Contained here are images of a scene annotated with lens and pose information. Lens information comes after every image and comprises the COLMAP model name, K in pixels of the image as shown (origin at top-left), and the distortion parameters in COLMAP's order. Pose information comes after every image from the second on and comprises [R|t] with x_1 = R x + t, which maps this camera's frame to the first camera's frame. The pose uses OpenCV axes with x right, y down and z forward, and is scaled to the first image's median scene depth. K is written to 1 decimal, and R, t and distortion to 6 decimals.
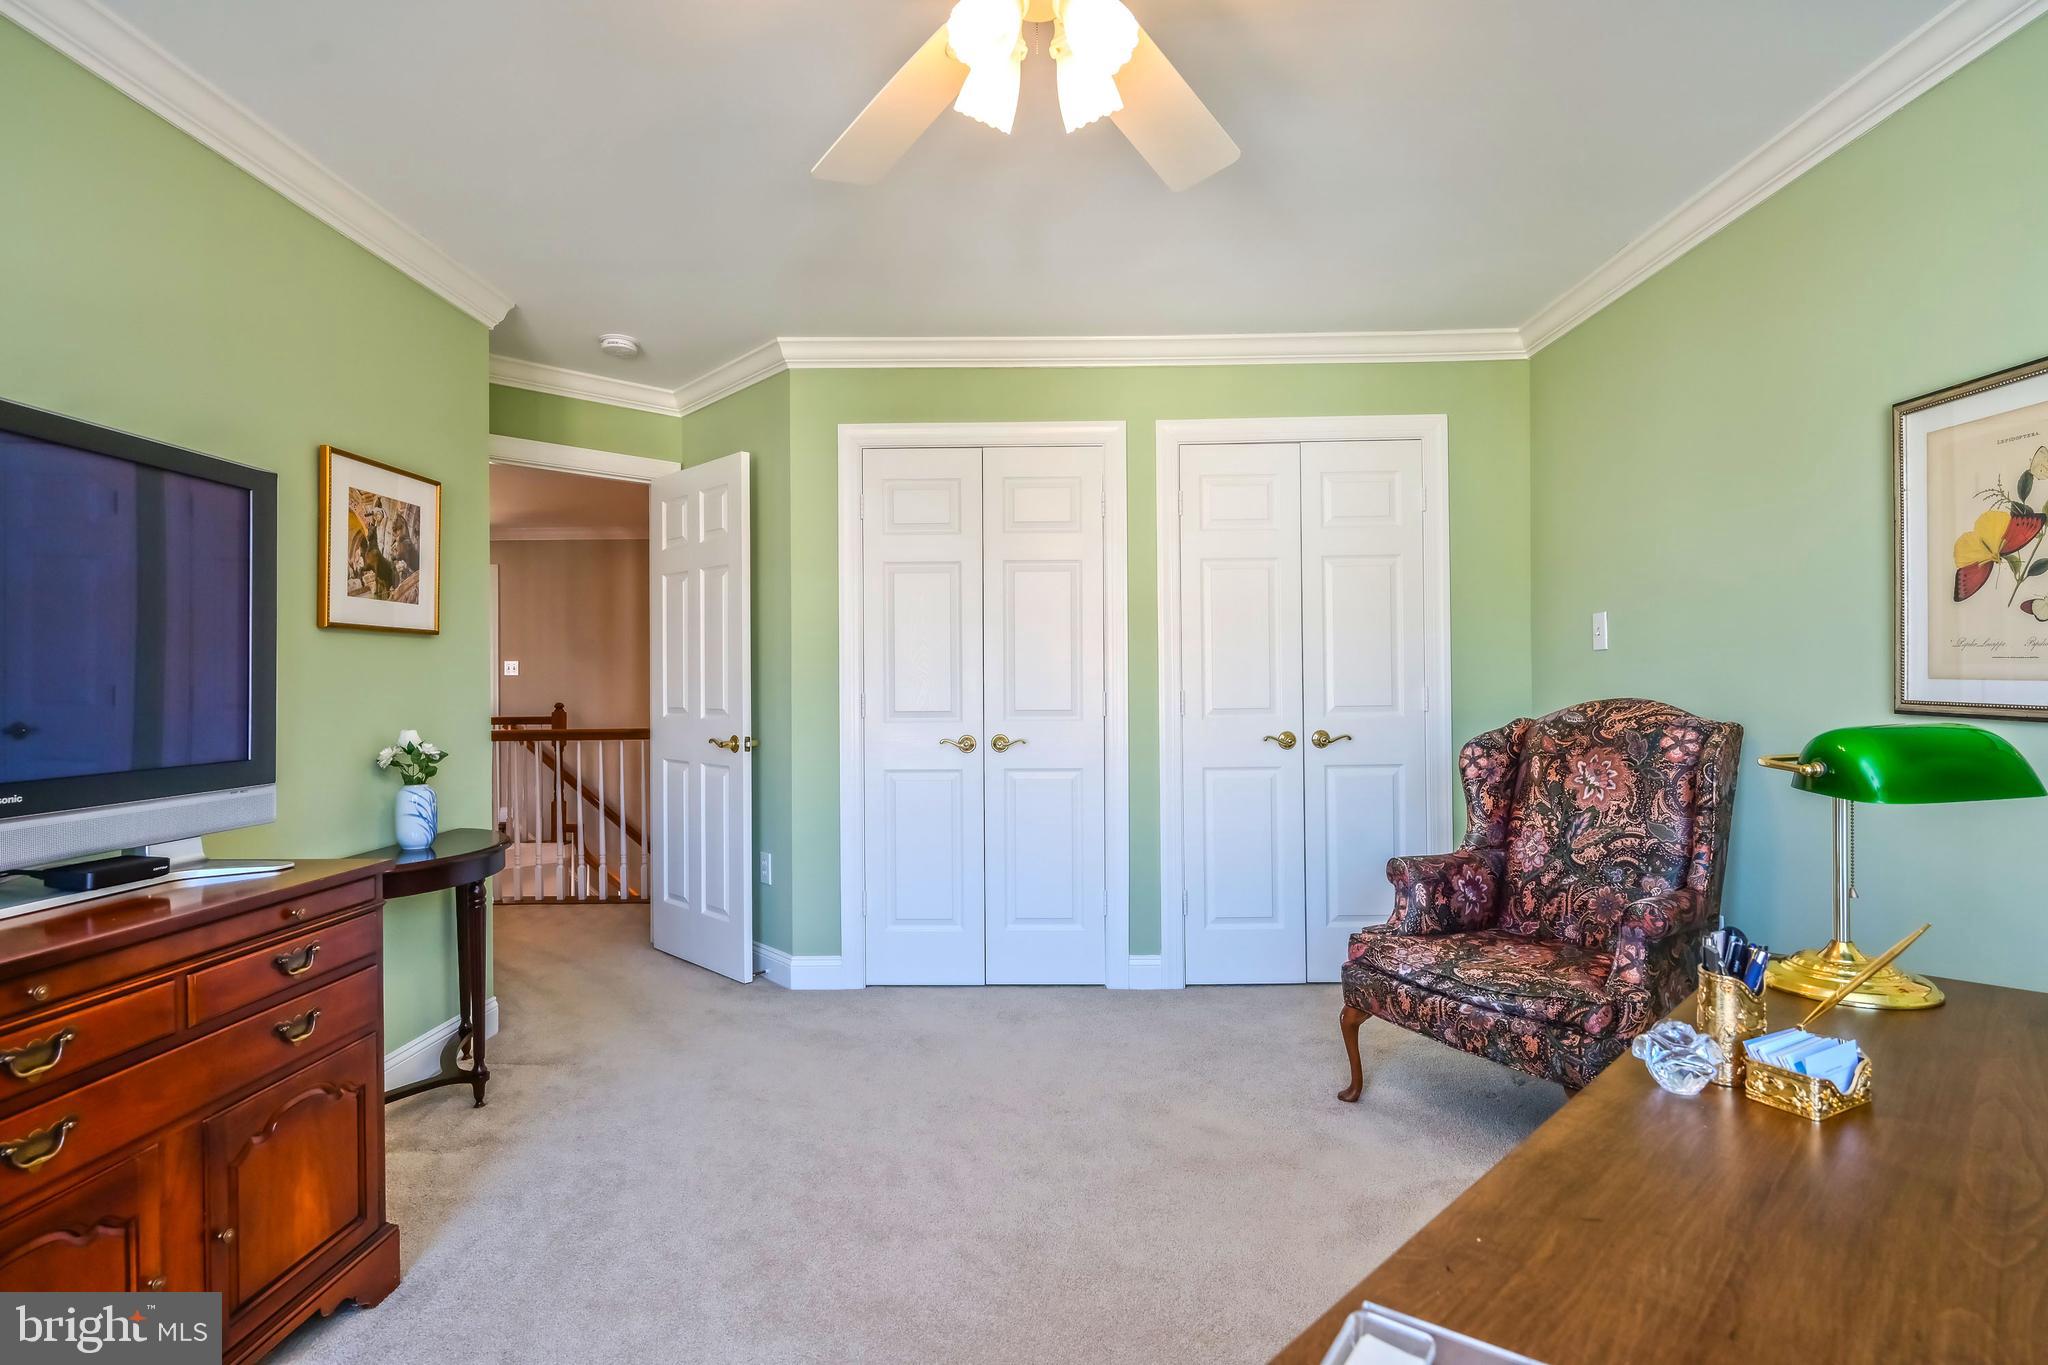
lens RADIAL K [[991.5, 0, 1026.6], [0, 991.5, 679.0], [0, 0, 1]] dist [0.000681, 0.000108]
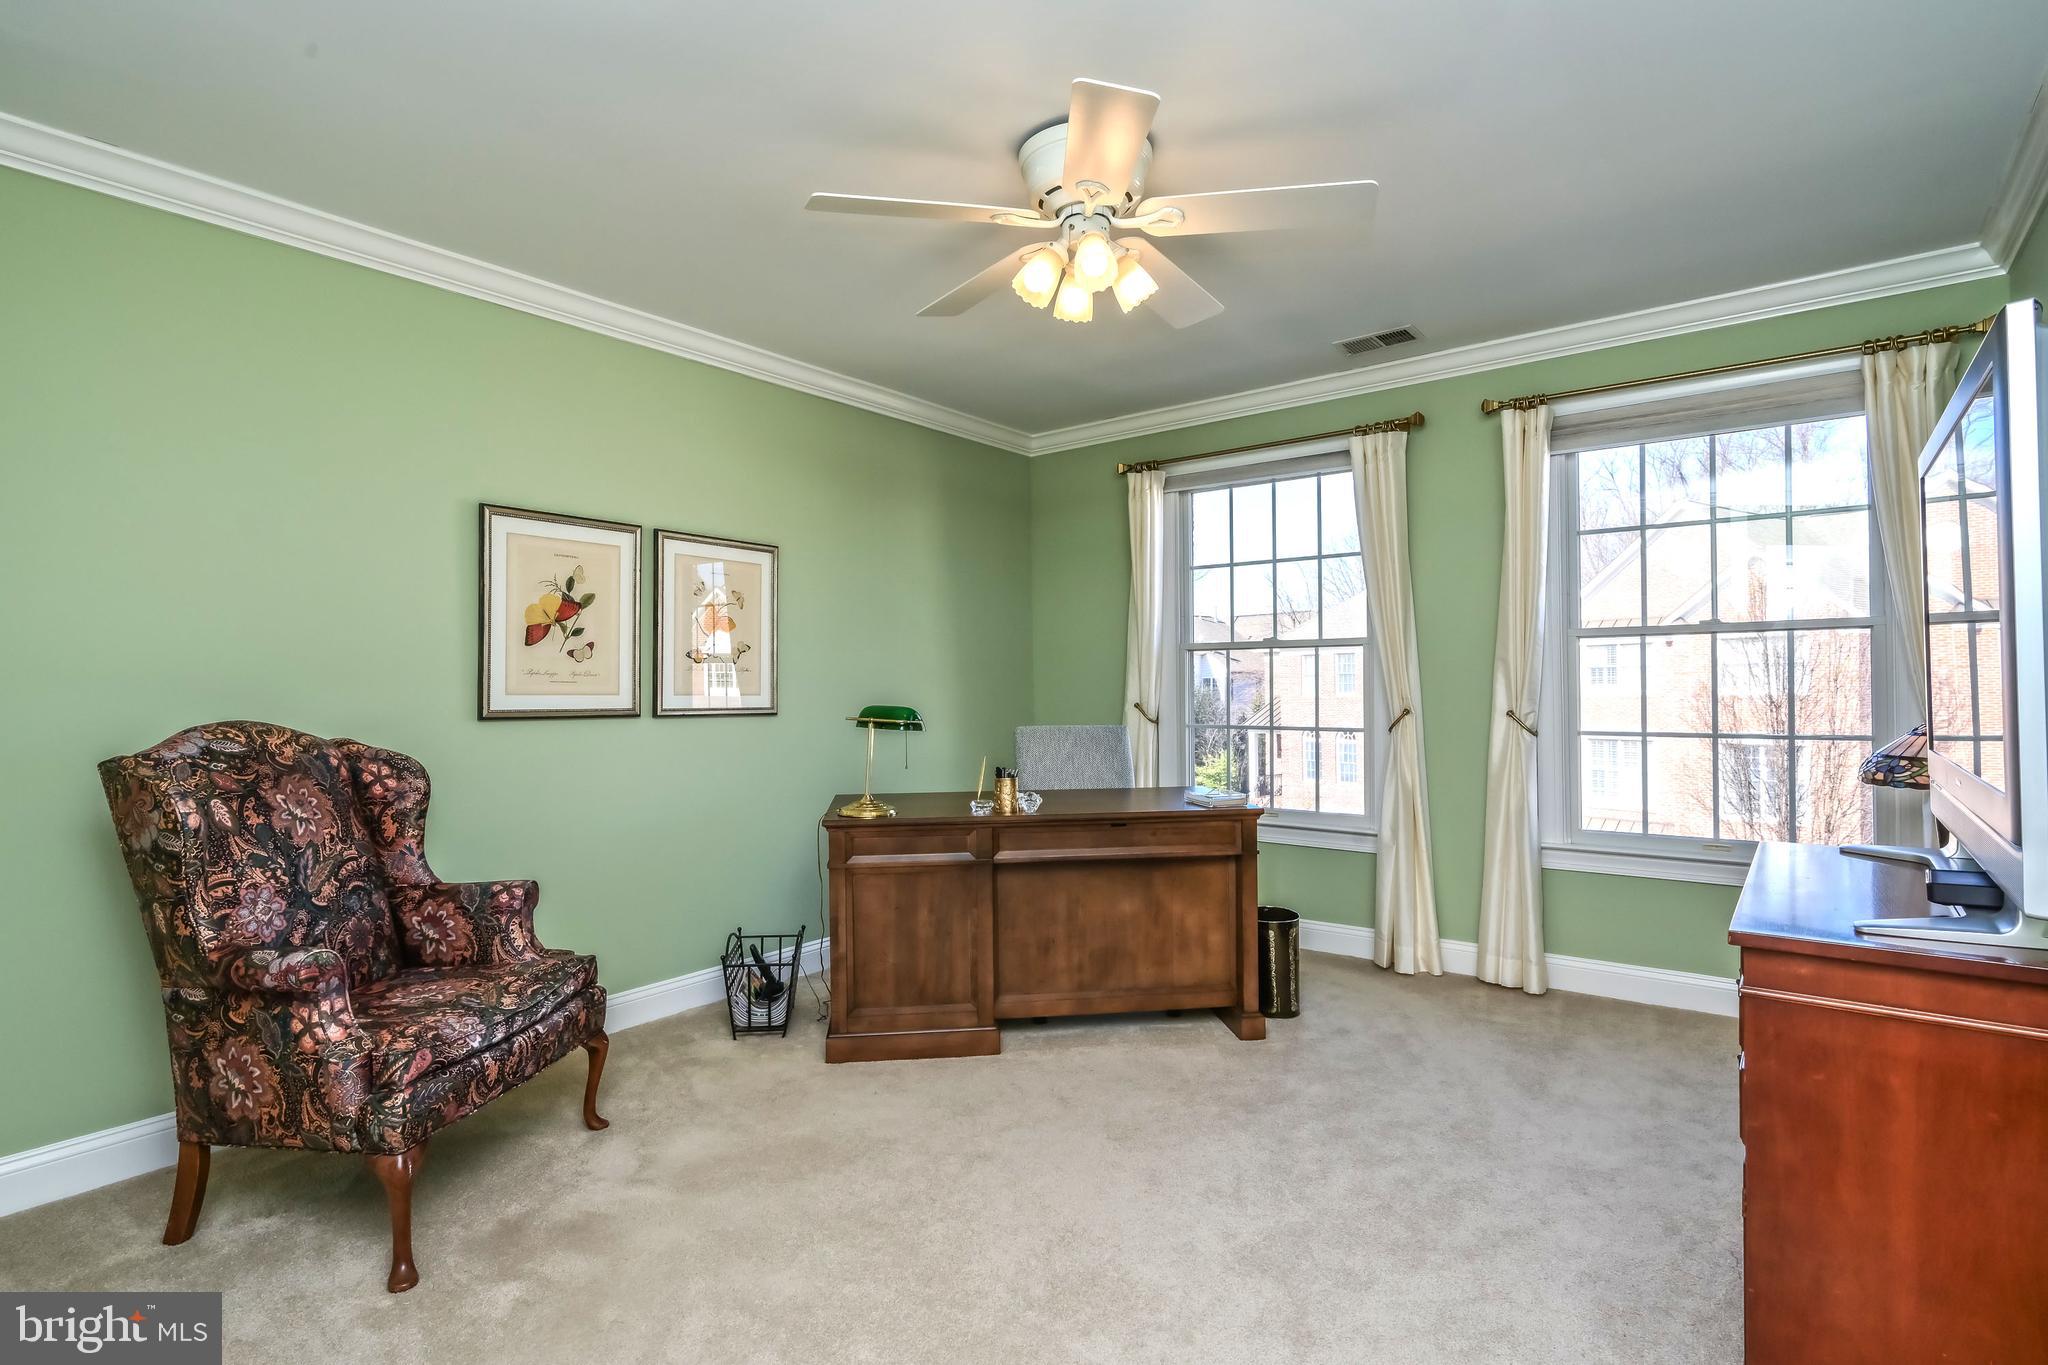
lens RADIAL K [[991.5, 0, 1024.4], [0, 991.5, 675.7], [0, 0, 1]] dist [0.000681, 0.000108]
pose [[-0.797528, 0.020349, 0.602938, -0.497935], [0.014839, 0.999790, -0.014115, 0.002593], [-0.603099, -0.002310, -0.797663, 1.375096]]
